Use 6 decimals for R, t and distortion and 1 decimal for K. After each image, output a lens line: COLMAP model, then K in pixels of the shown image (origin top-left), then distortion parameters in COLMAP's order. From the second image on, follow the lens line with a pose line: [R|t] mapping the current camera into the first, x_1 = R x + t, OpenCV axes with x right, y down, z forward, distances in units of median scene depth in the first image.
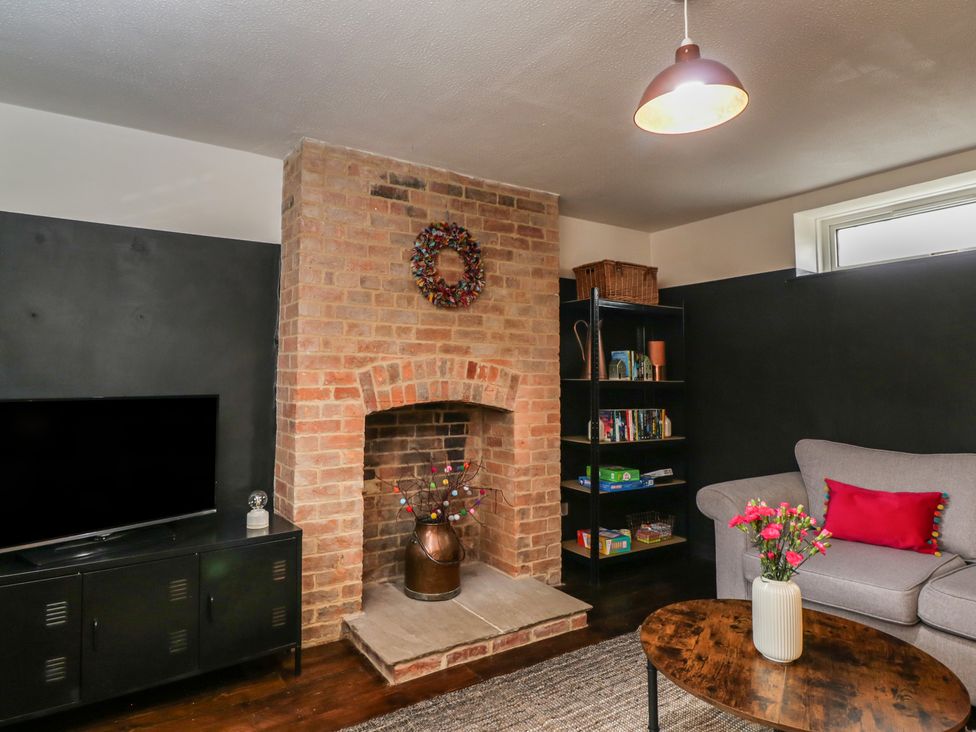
lens RADIAL K [[511.4, 0, 482.6], [0, 511.4, 364.0], [0, 0, 1]] dist [0.000354, -0.011970]
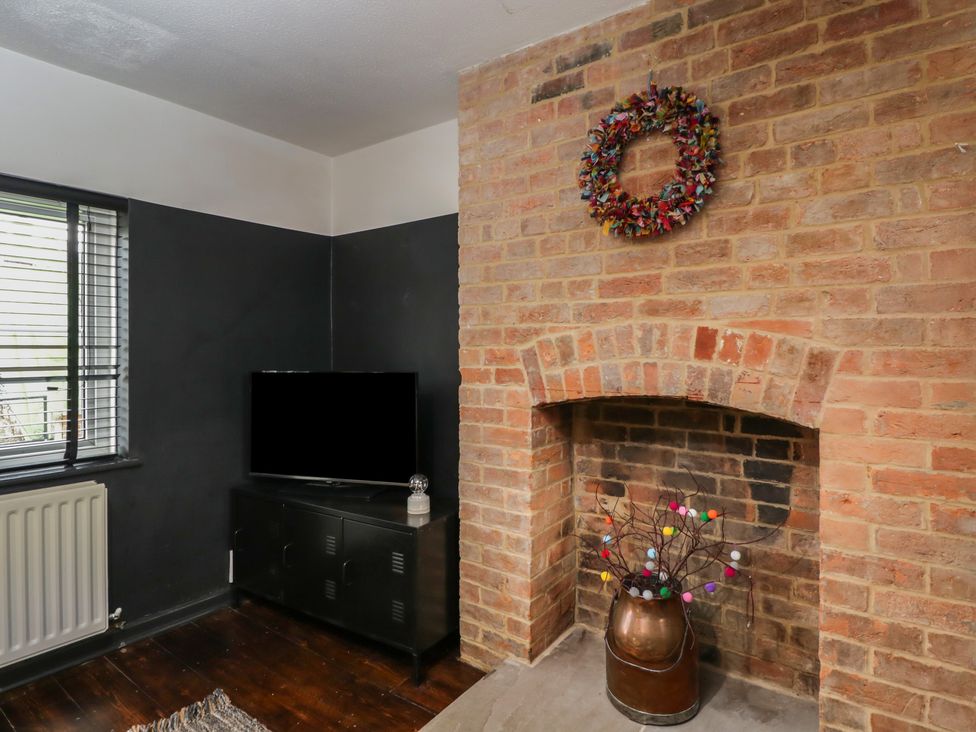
lens RADIAL K [[511.4, 0, 482.6], [0, 511.4, 364.0], [0, 0, 1]] dist [0.000354, -0.011970]
pose [[0.428626, 0.018624, -0.903290, 0.385053], [0.023500, 0.999219, 0.031753, 0.011590], [0.903176, -0.034838, 0.427854, 0.575730]]
